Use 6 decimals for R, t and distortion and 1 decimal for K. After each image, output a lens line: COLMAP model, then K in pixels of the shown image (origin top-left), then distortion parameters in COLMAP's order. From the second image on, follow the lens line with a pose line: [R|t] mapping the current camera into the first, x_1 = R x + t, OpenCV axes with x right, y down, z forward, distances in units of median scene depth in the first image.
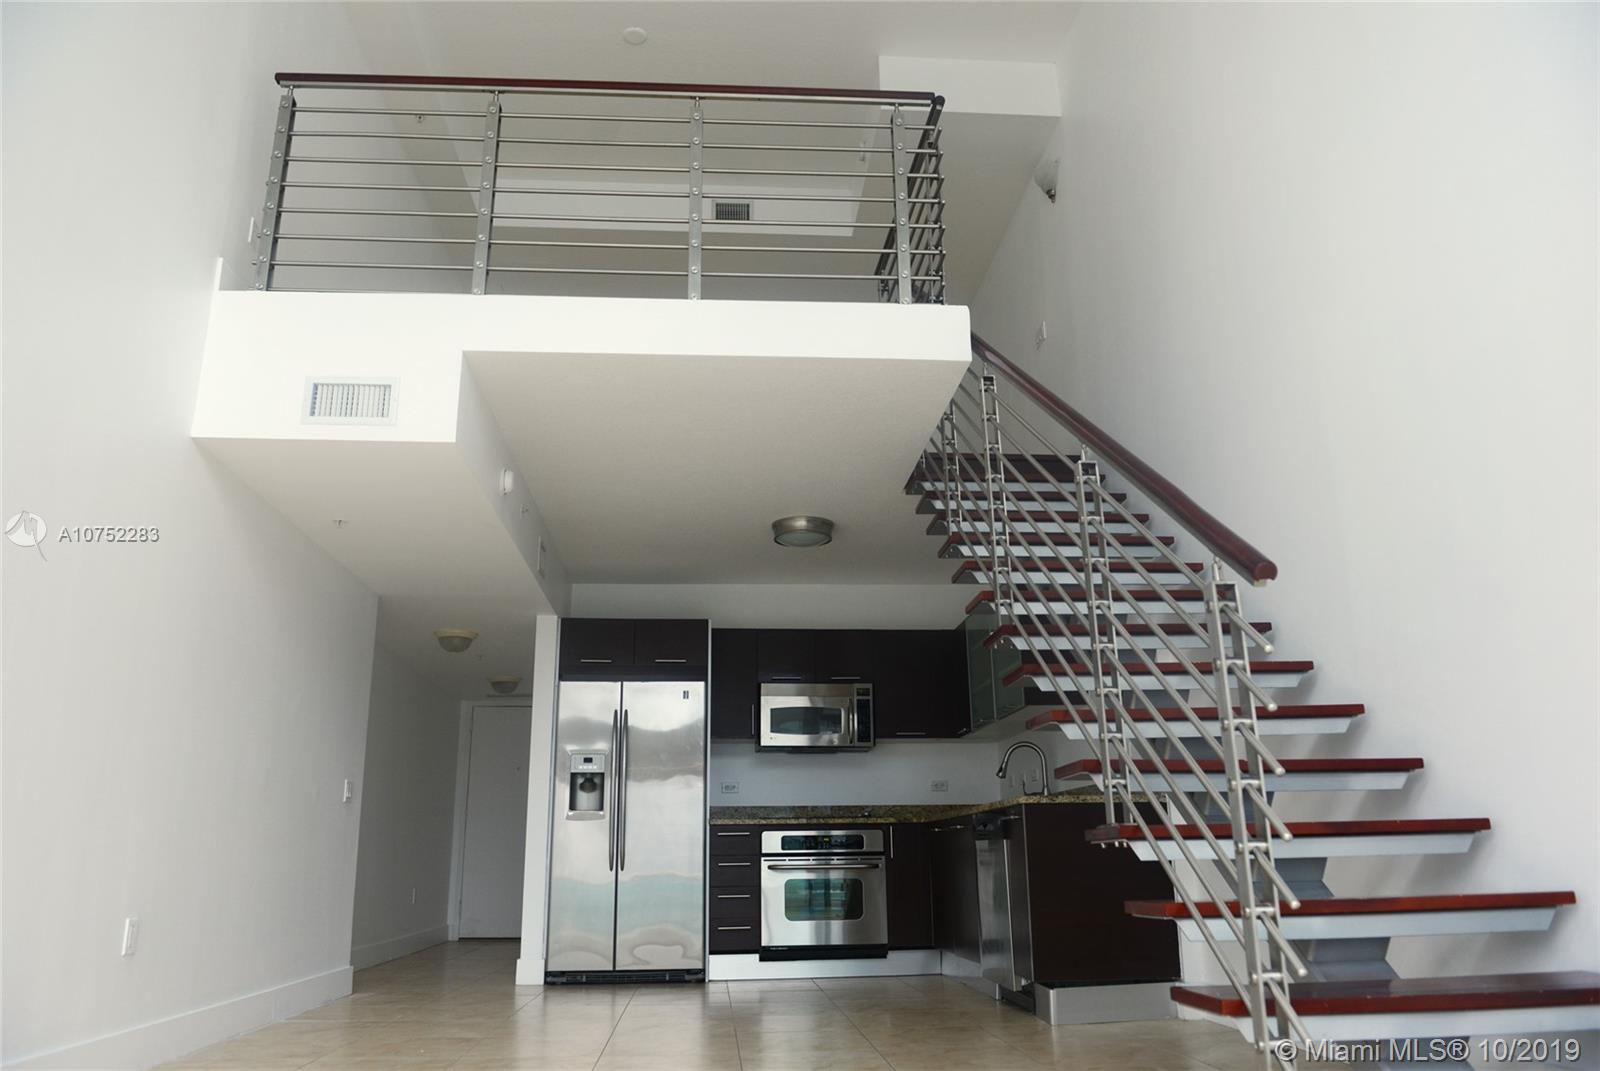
lens RADIAL K [[1108.8, 0, 800.0], [0, 1108.8, 535.5], [0, 0, 1]] dist [-0.043738, 0.000772]
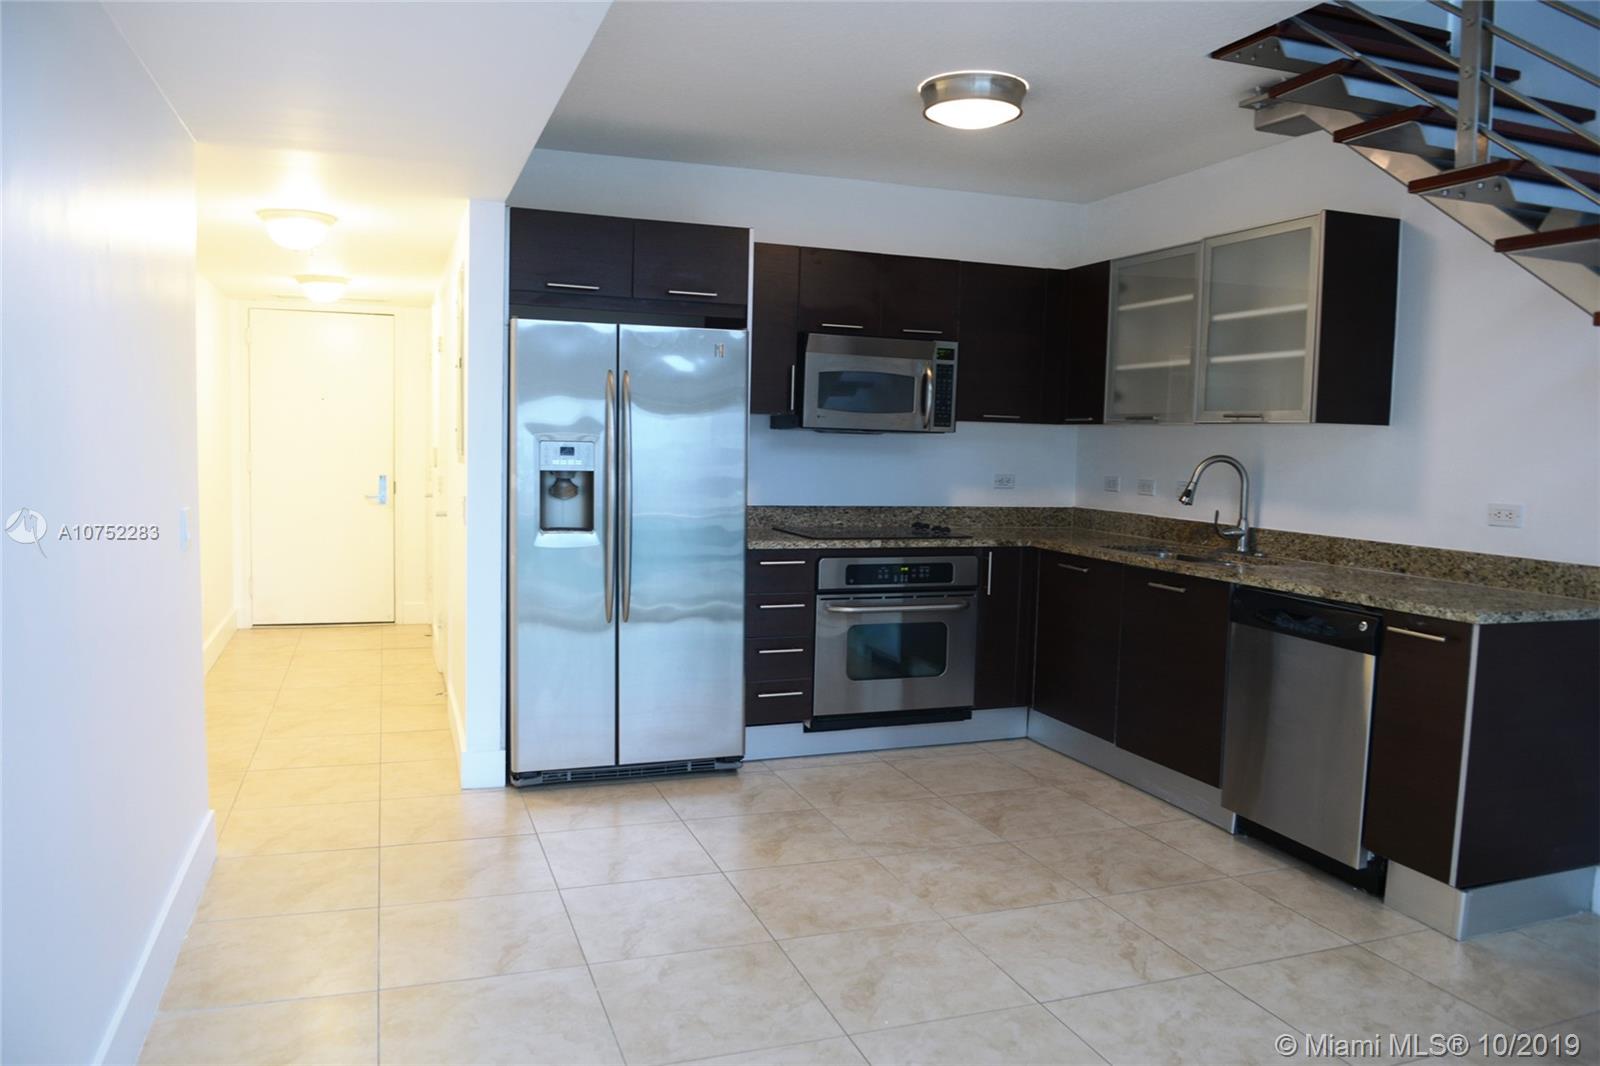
lens RADIAL K [[1108.8, 0, 800.0], [0, 1108.8, 533.0], [0, 0, 1]] dist [-0.043738, 0.000772]
pose [[0.962853, 0.014576, 0.269634, -0.230571], [-0.111107, 0.931482, 0.346406, 0.018796], [-0.246109, -0.363496, 0.898499, 0.398044]]
